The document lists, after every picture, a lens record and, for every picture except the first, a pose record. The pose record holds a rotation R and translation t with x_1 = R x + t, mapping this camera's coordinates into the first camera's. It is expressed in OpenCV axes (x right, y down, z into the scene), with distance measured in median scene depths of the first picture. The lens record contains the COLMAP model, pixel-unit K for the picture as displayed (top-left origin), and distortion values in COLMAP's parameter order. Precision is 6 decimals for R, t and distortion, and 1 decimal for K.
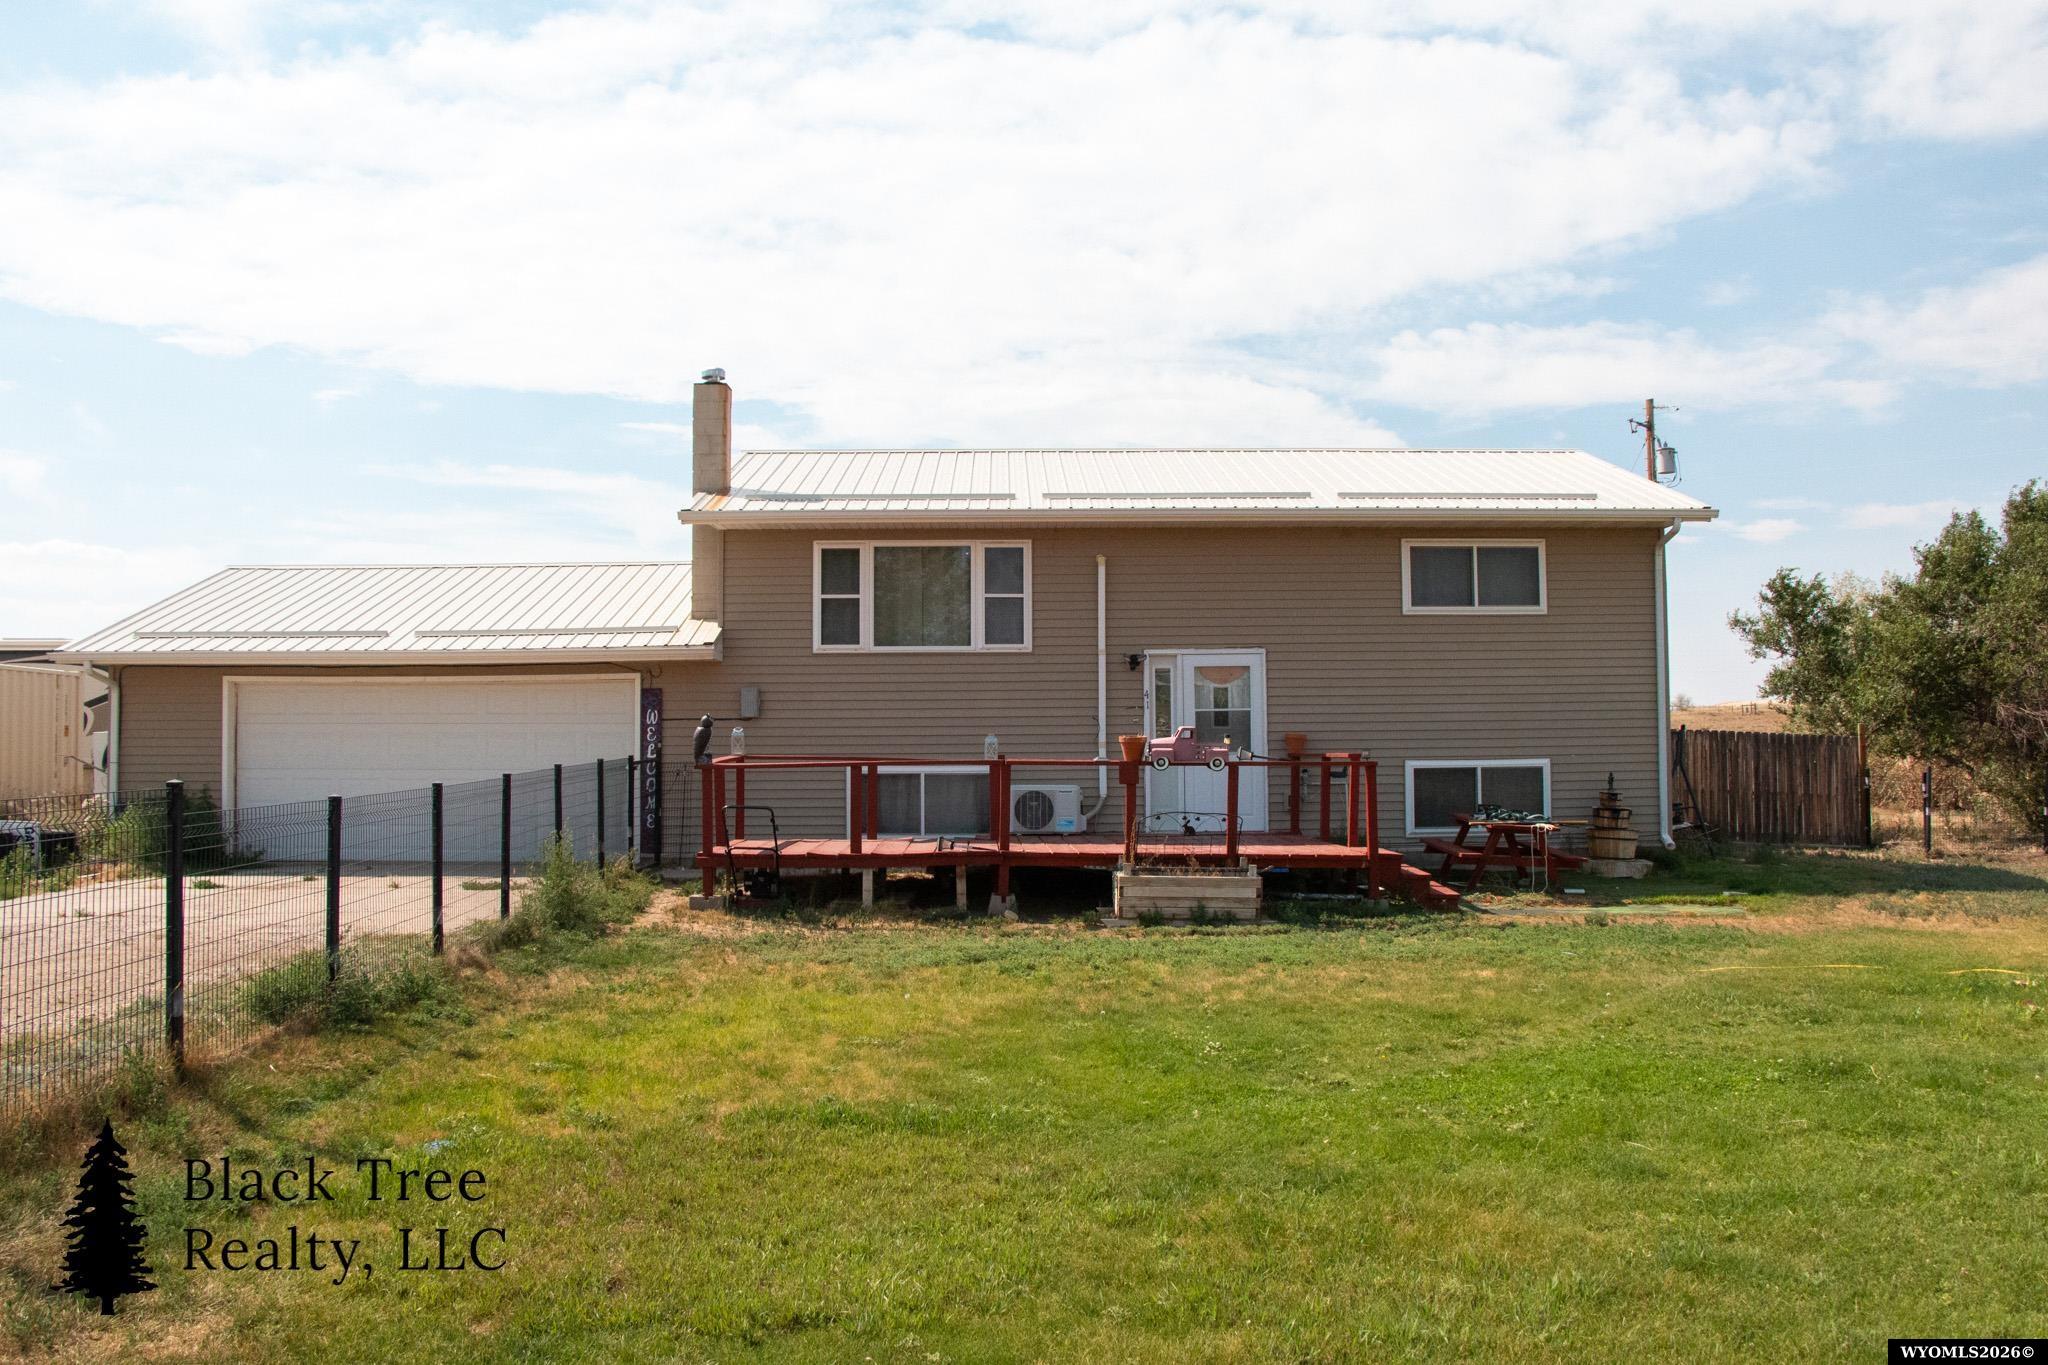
lens RADIAL K [[1682.2, 0, 1027.9], [0, 1682.2, 677.4], [0, 0, 1]] dist [-0.121933, -0.003747]
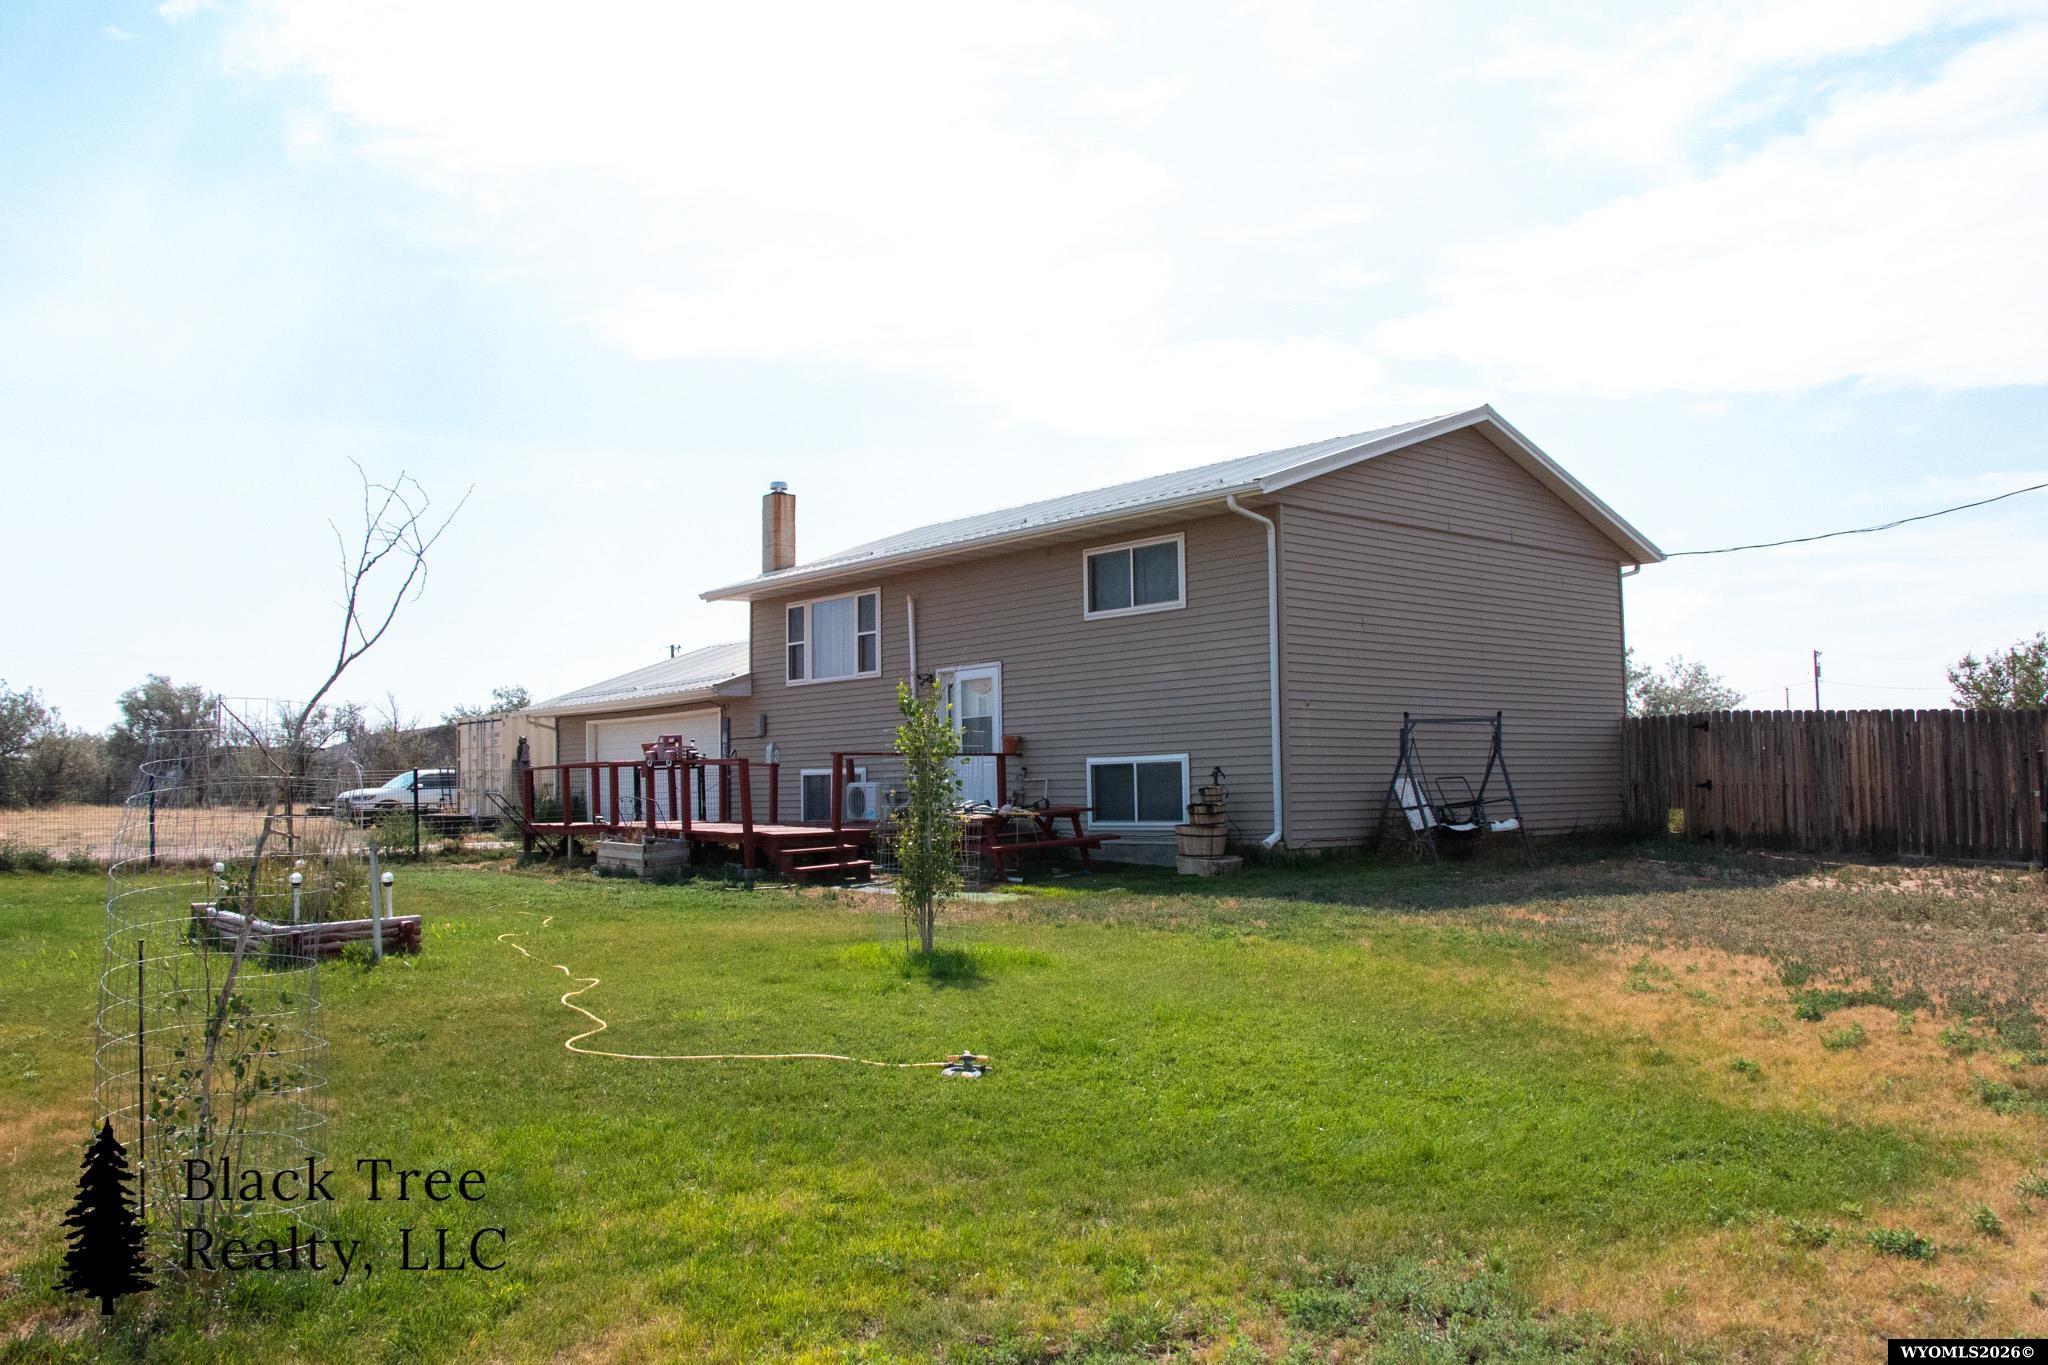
lens RADIAL K [[1682.2, 0, 1023.7], [0, 1682.2, 677.5], [0, 0, 1]] dist [-0.121933, -0.003747]
pose [[0.623580, -0.056564, -0.779710, 1.038224], [0.047608, 0.998275, -0.034345, 0.033485], [0.780308, -0.015704, 0.625198, 0.298920]]
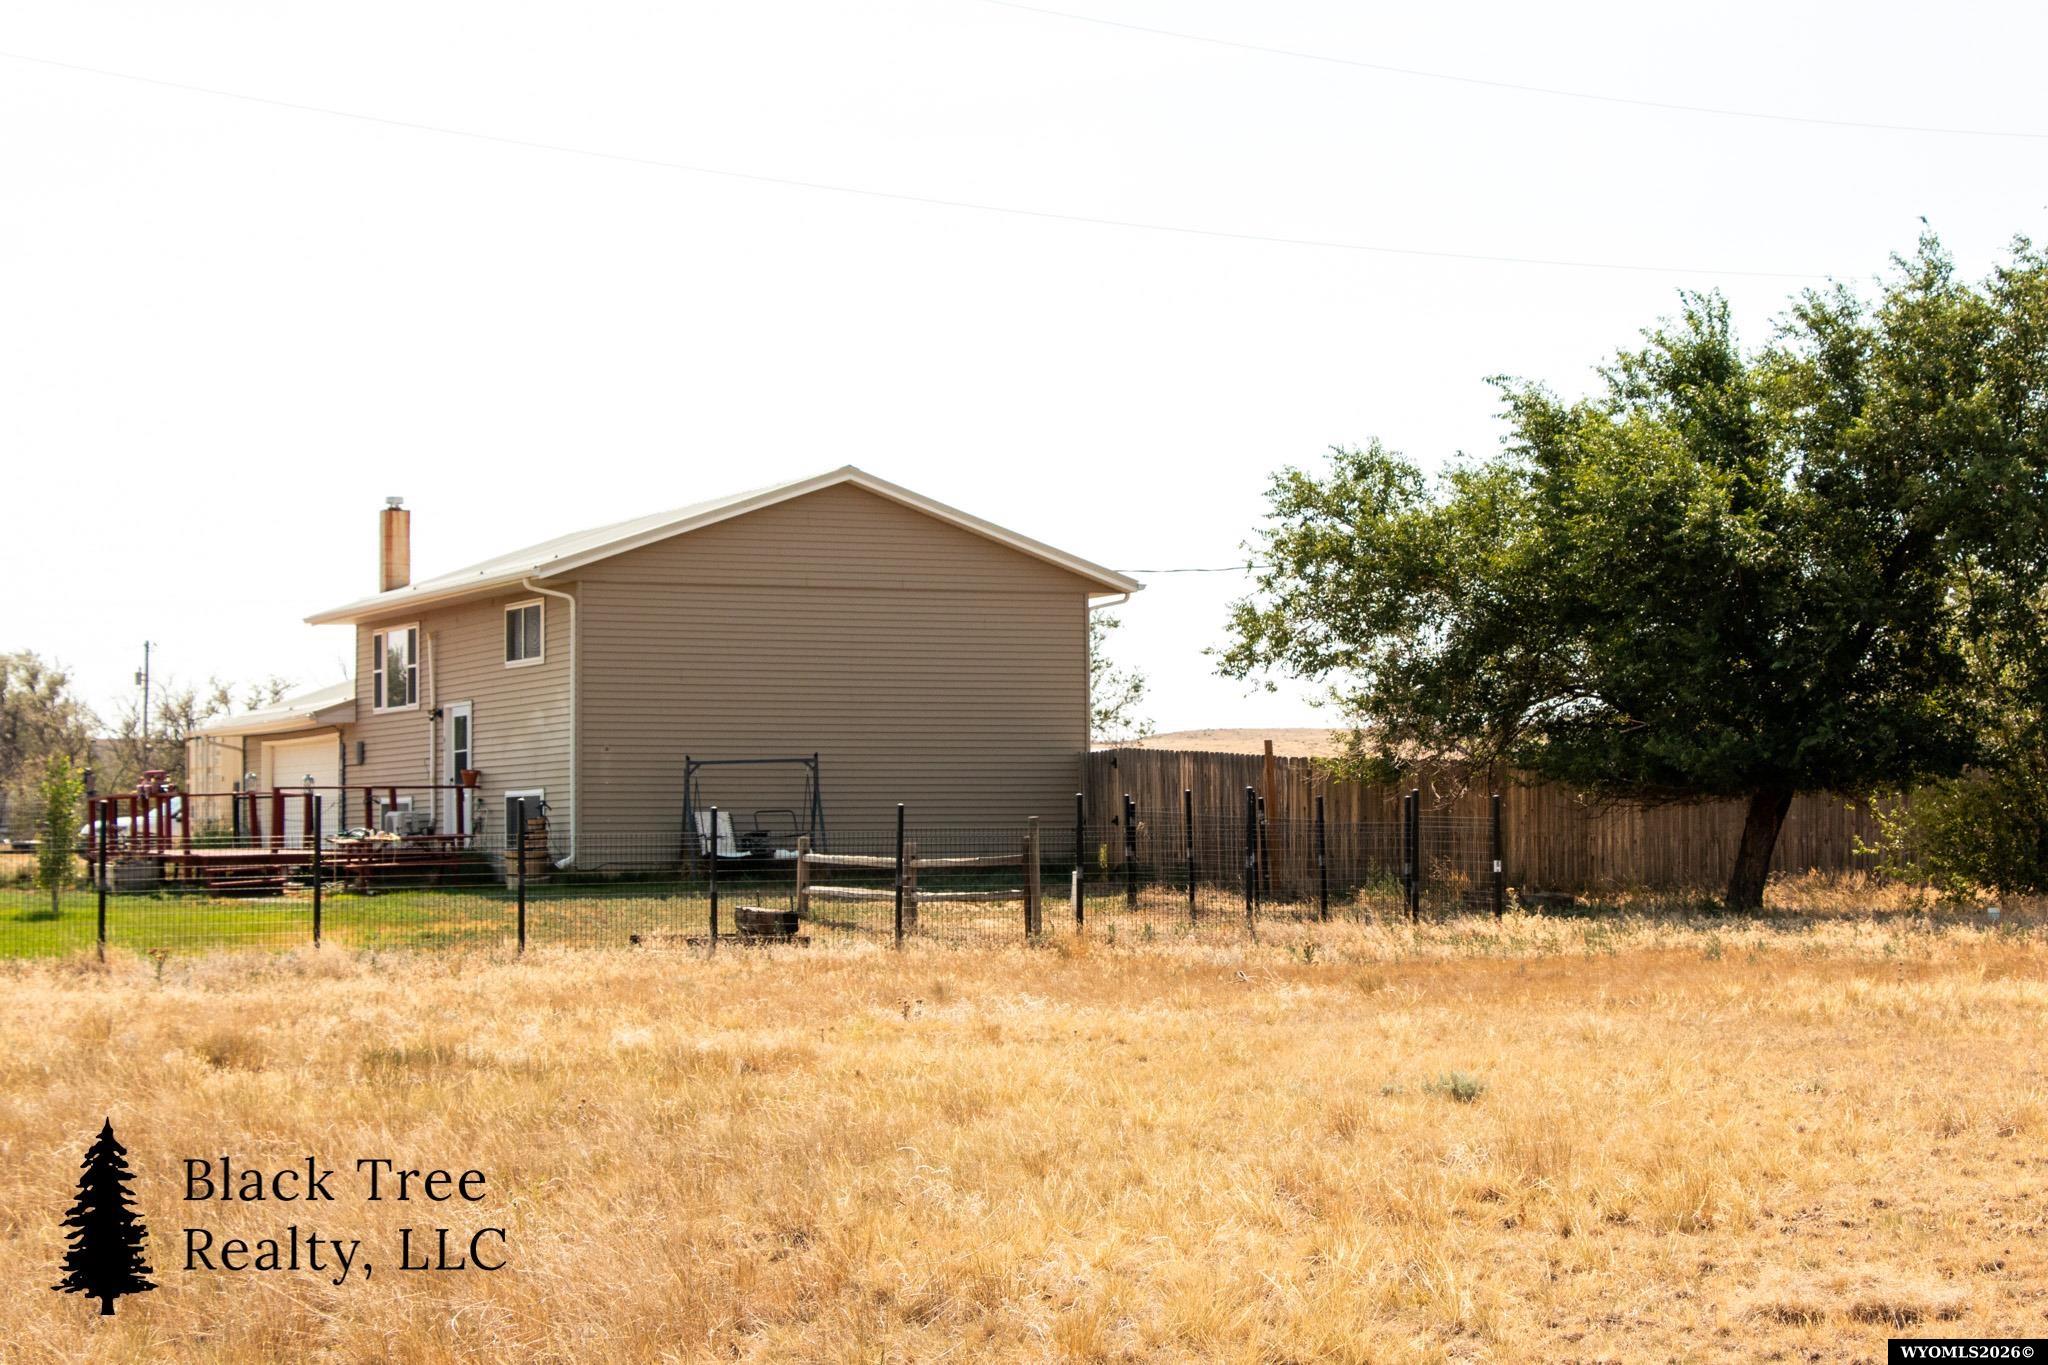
lens RADIAL K [[4043.8, 0, 1024.8], [0, 4043.8, 680.0], [0, 0, 1]] dist [0.198642, 0.000000]
pose [[0.377297, -0.032556, -0.925520, 3.041843], [0.048315, 0.998713, -0.015435, 0.032930], [0.924831, -0.038893, 0.378384, 0.250454]]
